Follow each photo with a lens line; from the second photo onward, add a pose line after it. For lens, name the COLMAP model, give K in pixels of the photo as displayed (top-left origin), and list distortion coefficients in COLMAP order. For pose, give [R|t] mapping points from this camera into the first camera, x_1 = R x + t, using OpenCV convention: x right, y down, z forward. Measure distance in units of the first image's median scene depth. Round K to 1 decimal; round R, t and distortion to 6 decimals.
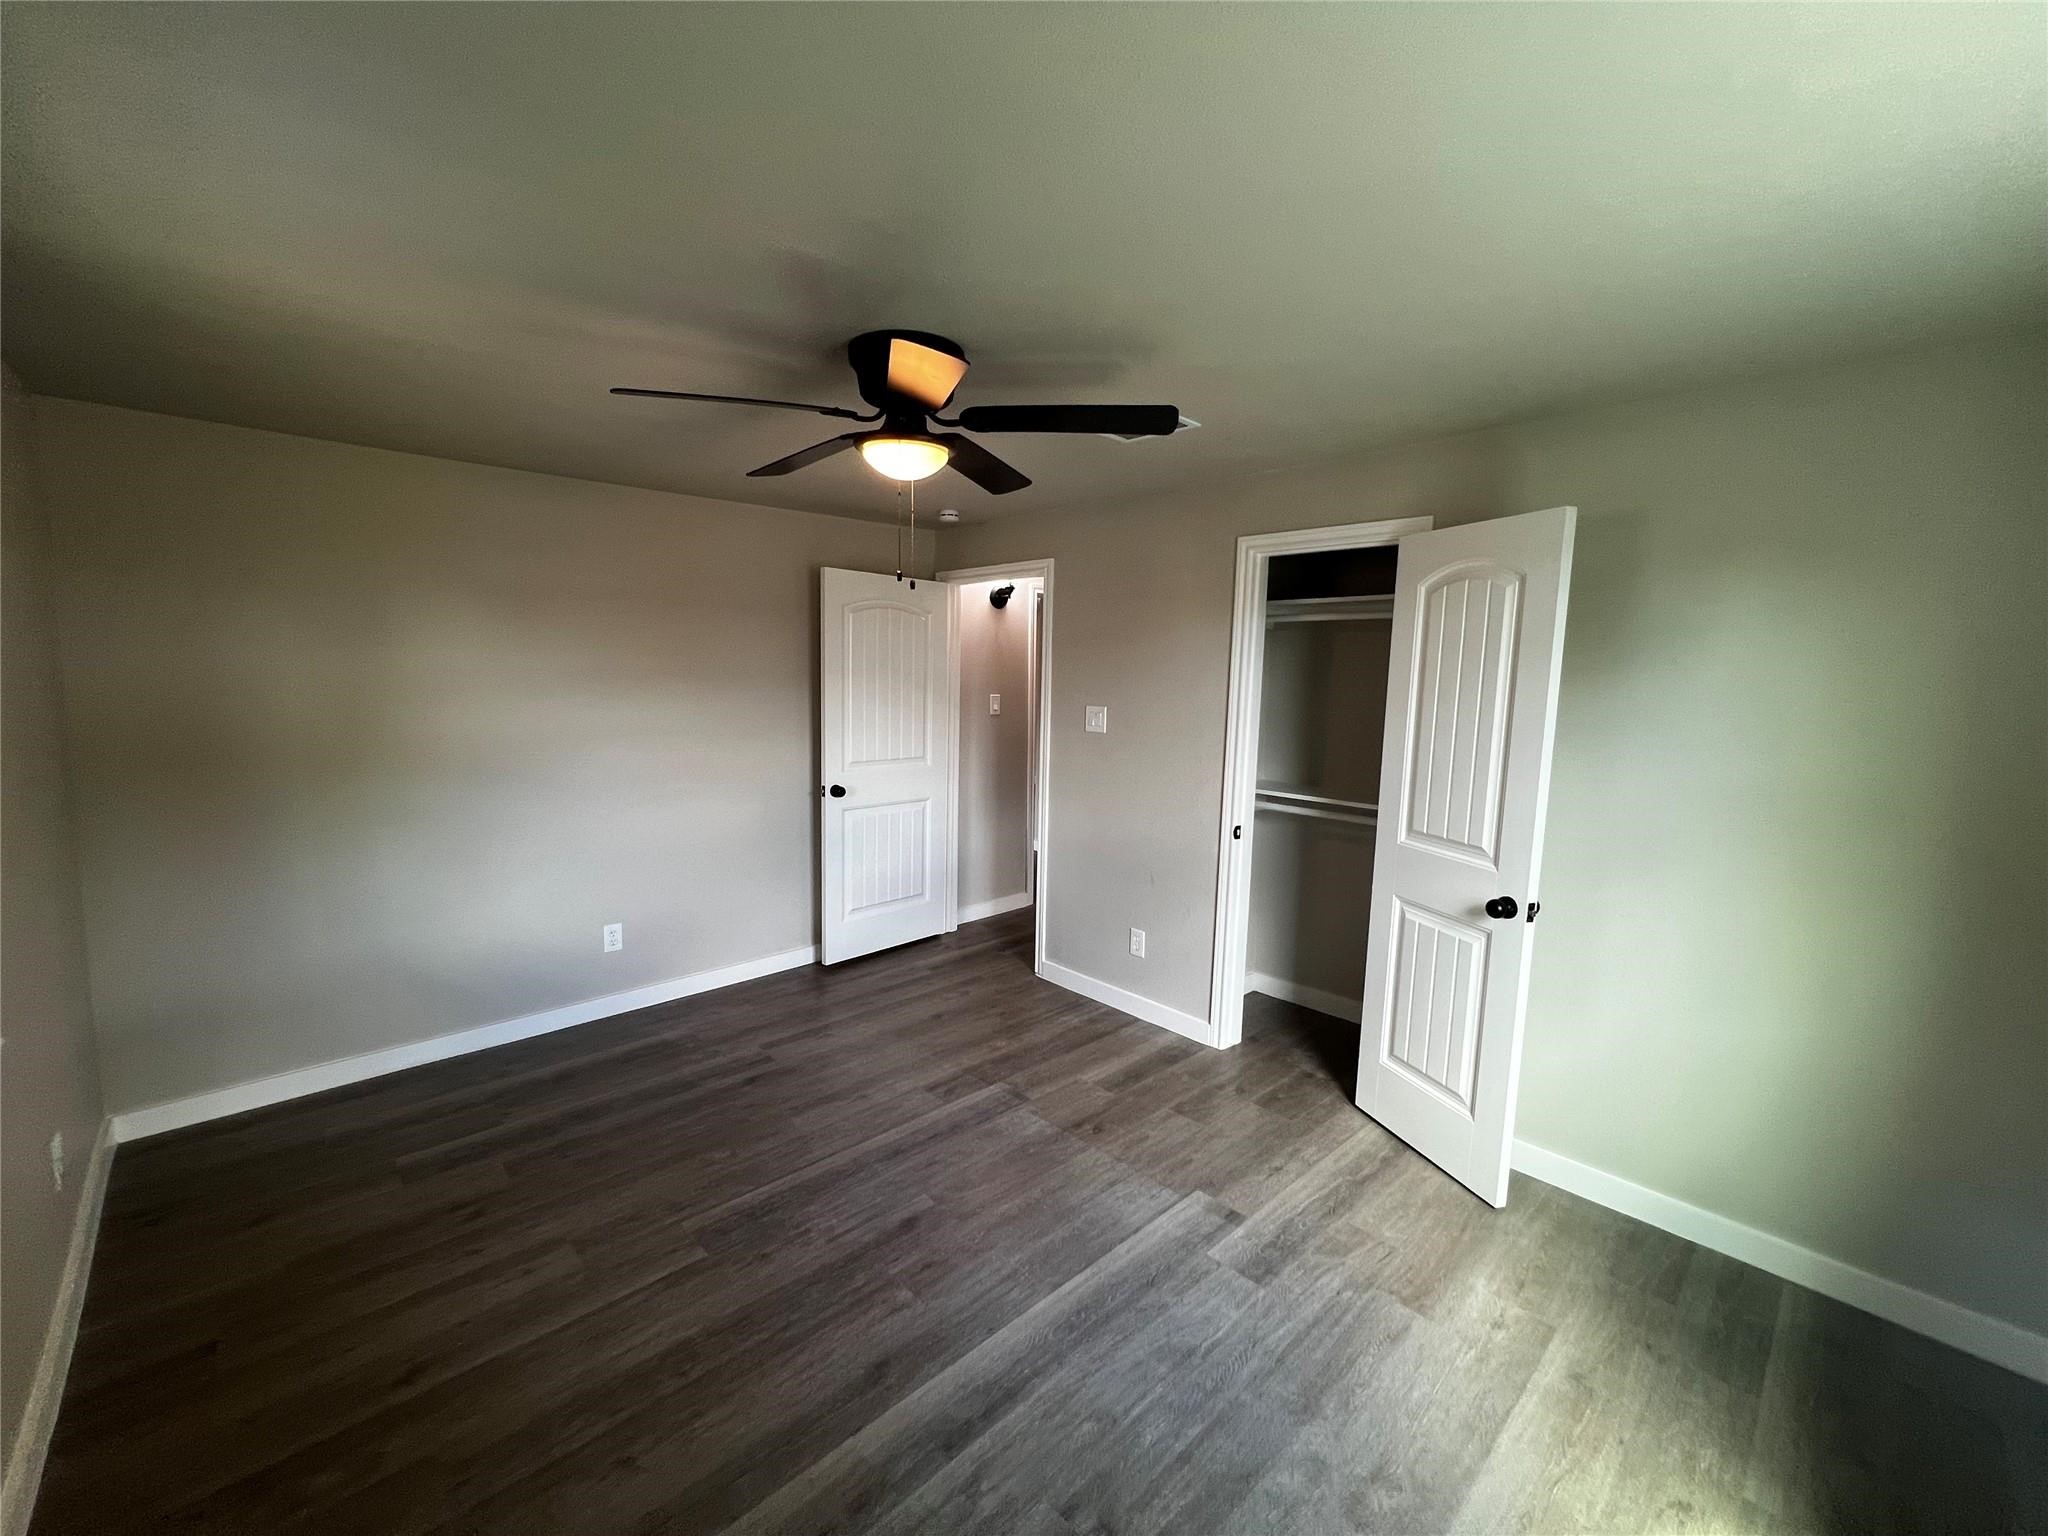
lens RADIAL K [[825.3, 0, 1024.0], [0, 825.3, 768.0], [0, 0, 1]] dist [0.000071, 0.000119]
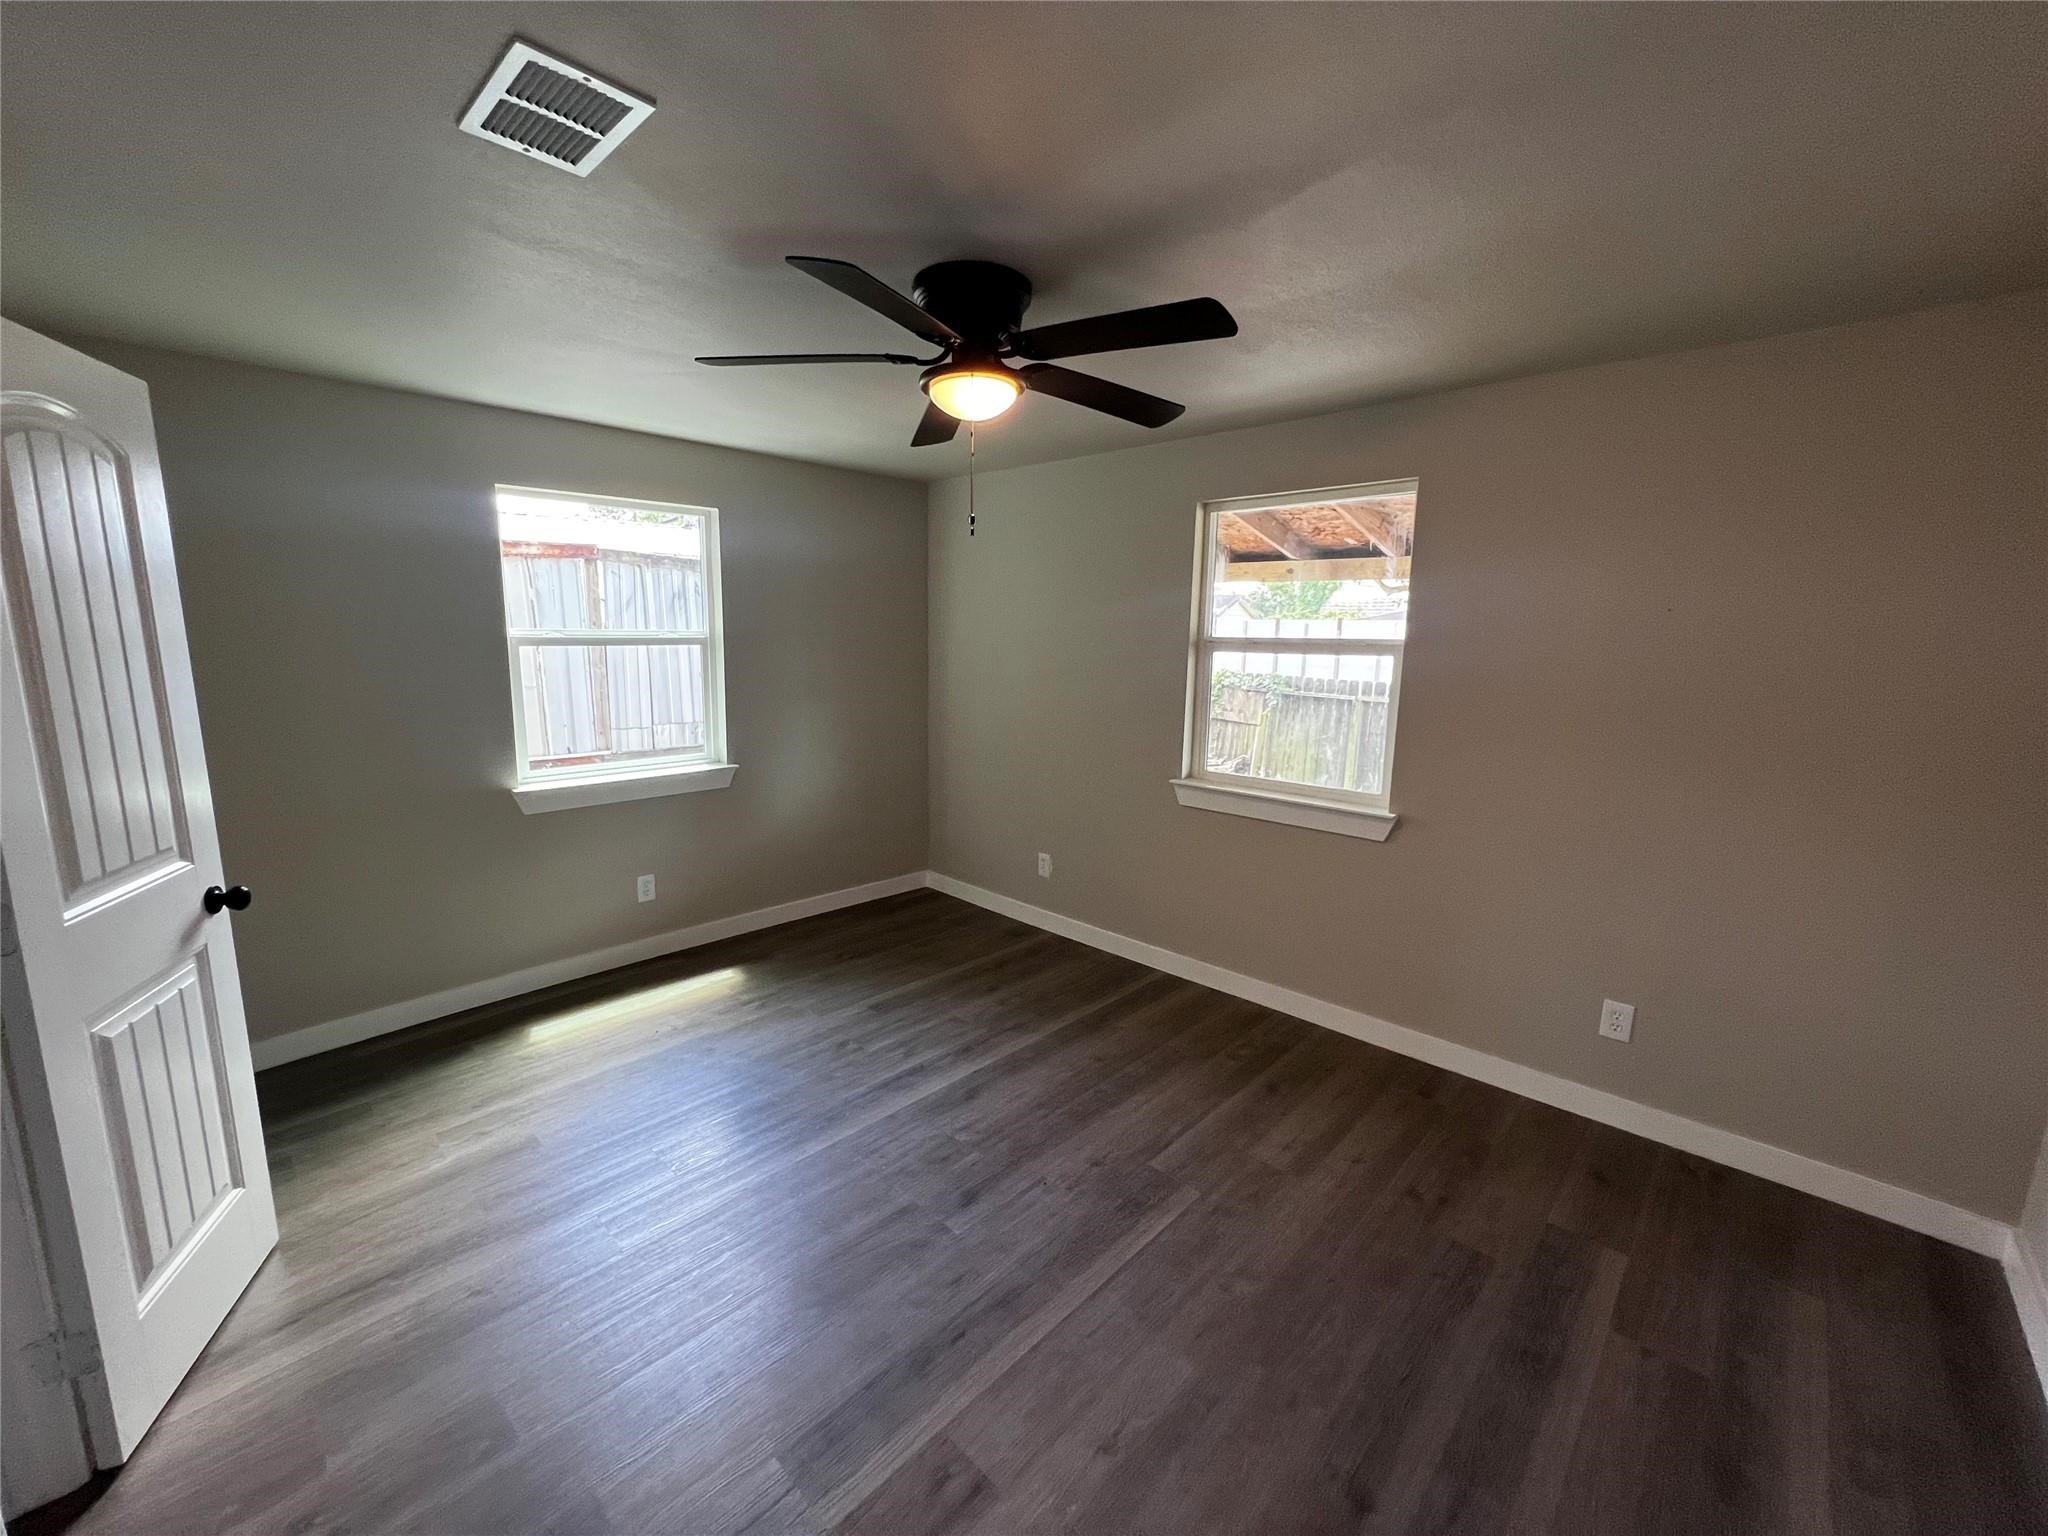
lens RADIAL K [[825.3, 0, 1024.0], [0, 825.3, 768.0], [0, 0, 1]] dist [0.000071, 0.000119]
pose [[-0.998061, -0.020415, -0.058794, -0.143632], [-0.036302, 0.958285, 0.283499, -0.214864], [0.050553, 0.285083, -0.957169, 1.878170]]
